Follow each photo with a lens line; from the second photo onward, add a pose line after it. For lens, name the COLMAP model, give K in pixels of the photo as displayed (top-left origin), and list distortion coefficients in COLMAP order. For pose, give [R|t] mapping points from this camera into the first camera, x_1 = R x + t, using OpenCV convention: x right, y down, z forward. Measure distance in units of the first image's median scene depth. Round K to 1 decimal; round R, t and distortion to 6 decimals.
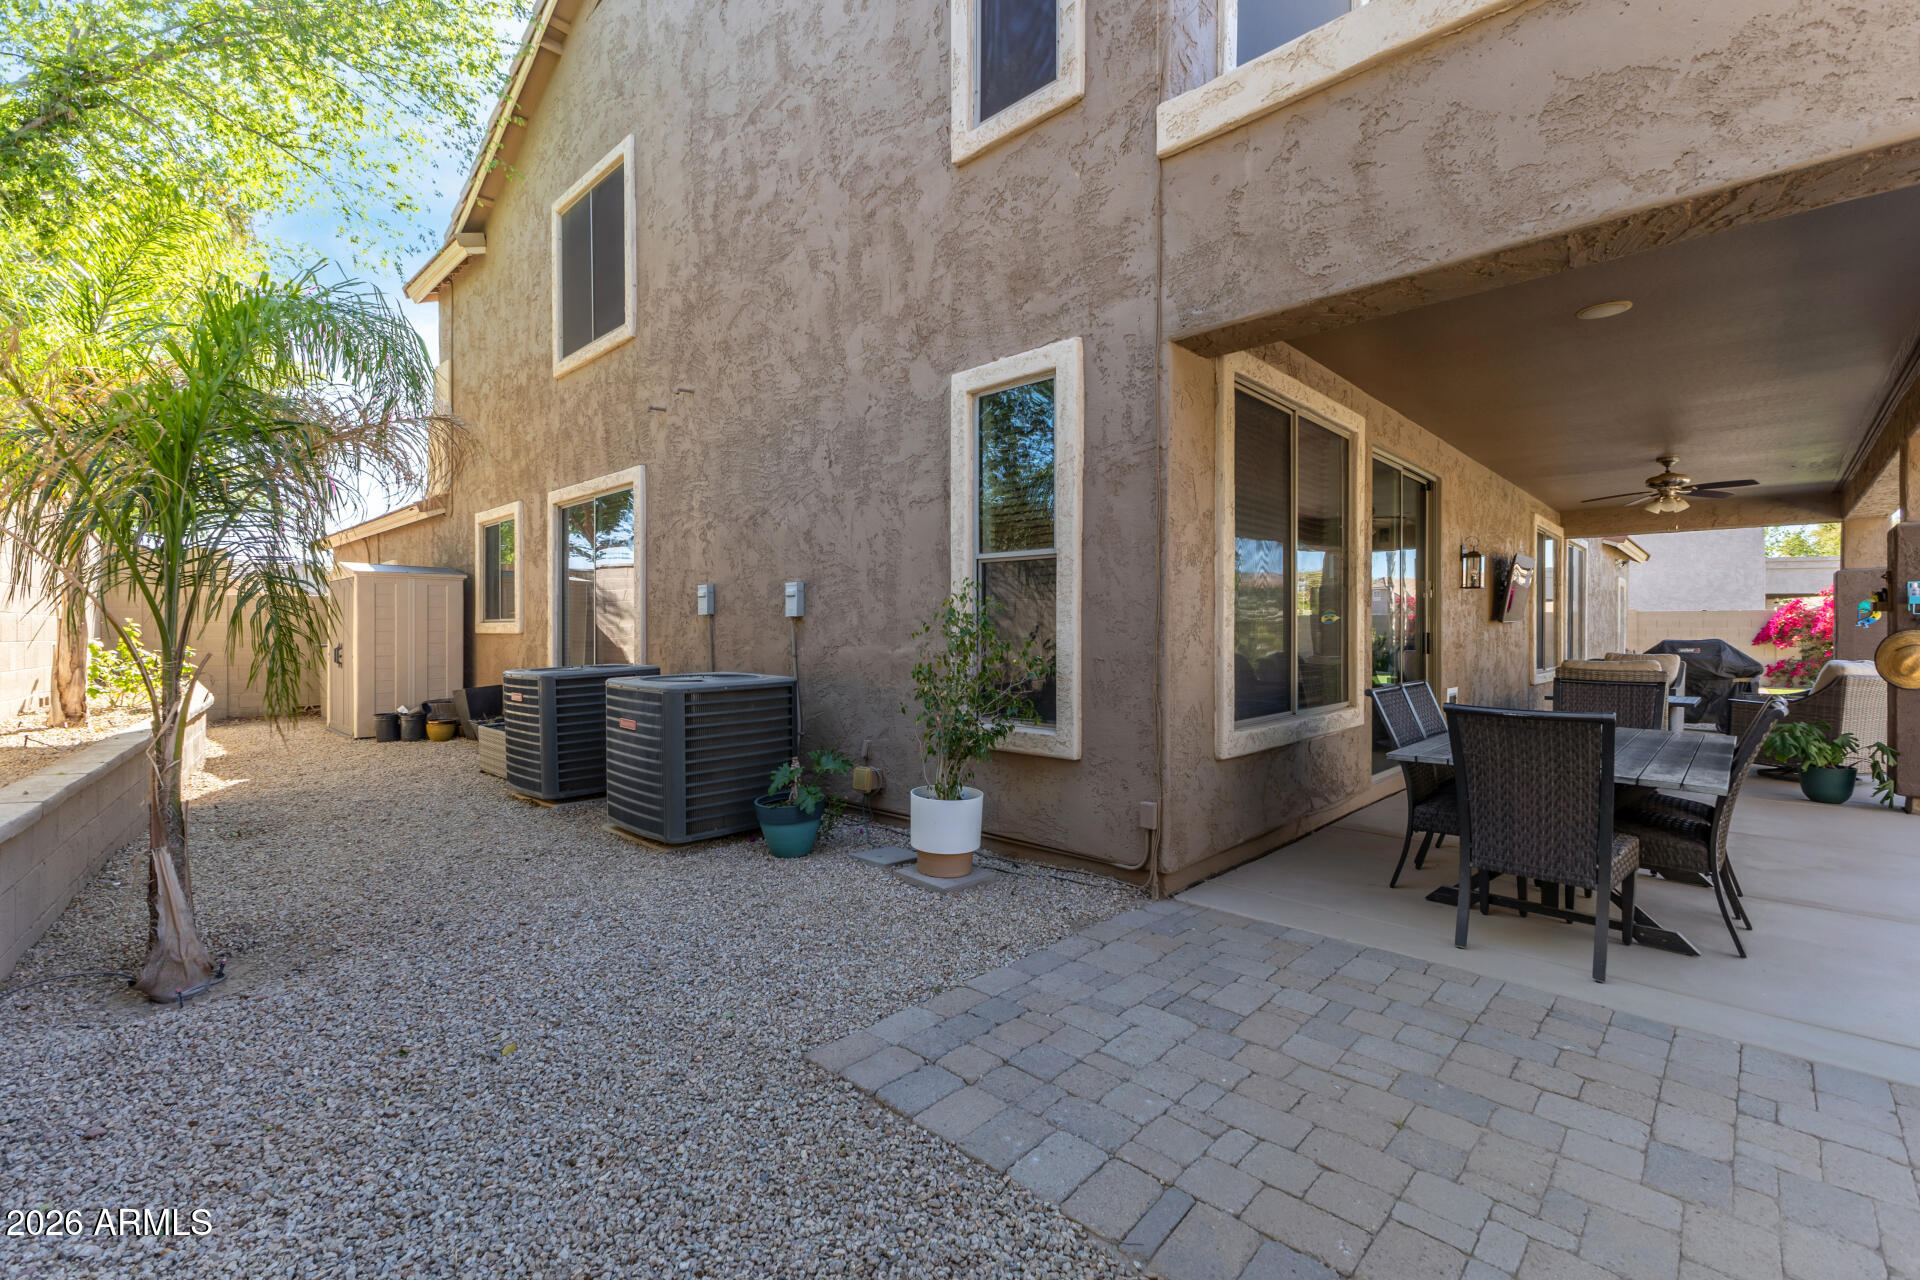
lens RADIAL K [[833.0, 0, 961.9], [0, 833.0, 636.2], [0, 0, 1]] dist [0.017510, -0.004957]
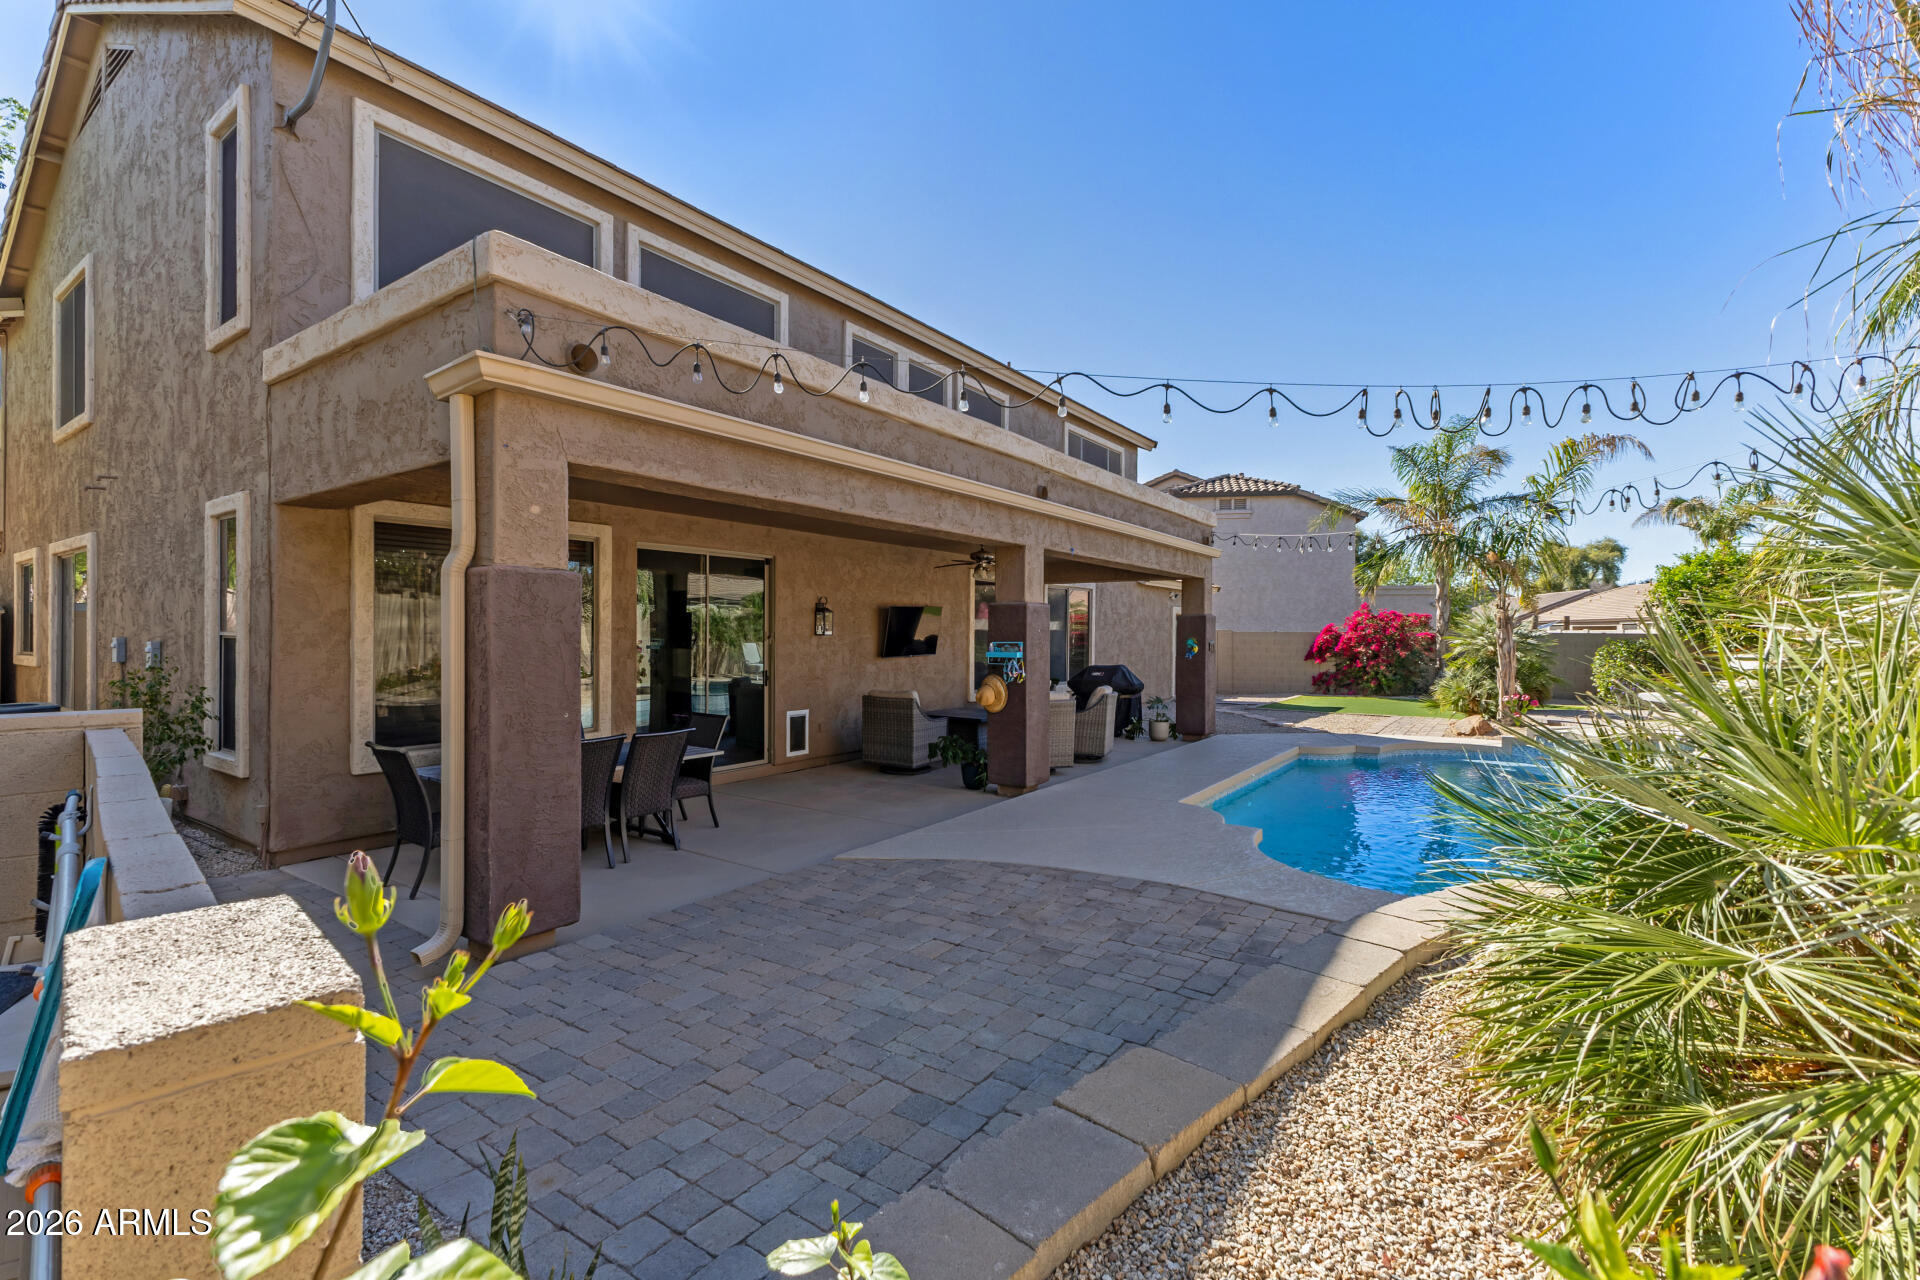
lens RADIAL K [[833.0, 0, 957.3], [0, 833.0, 632.9], [0, 0, 1]] dist [0.017510, -0.004957]
pose [[0.988549, 0.002882, 0.150874, 0.593816], [-0.002087, 0.999983, -0.005428, -0.052309], [-0.150887, 0.005051, 0.988538, -0.337975]]
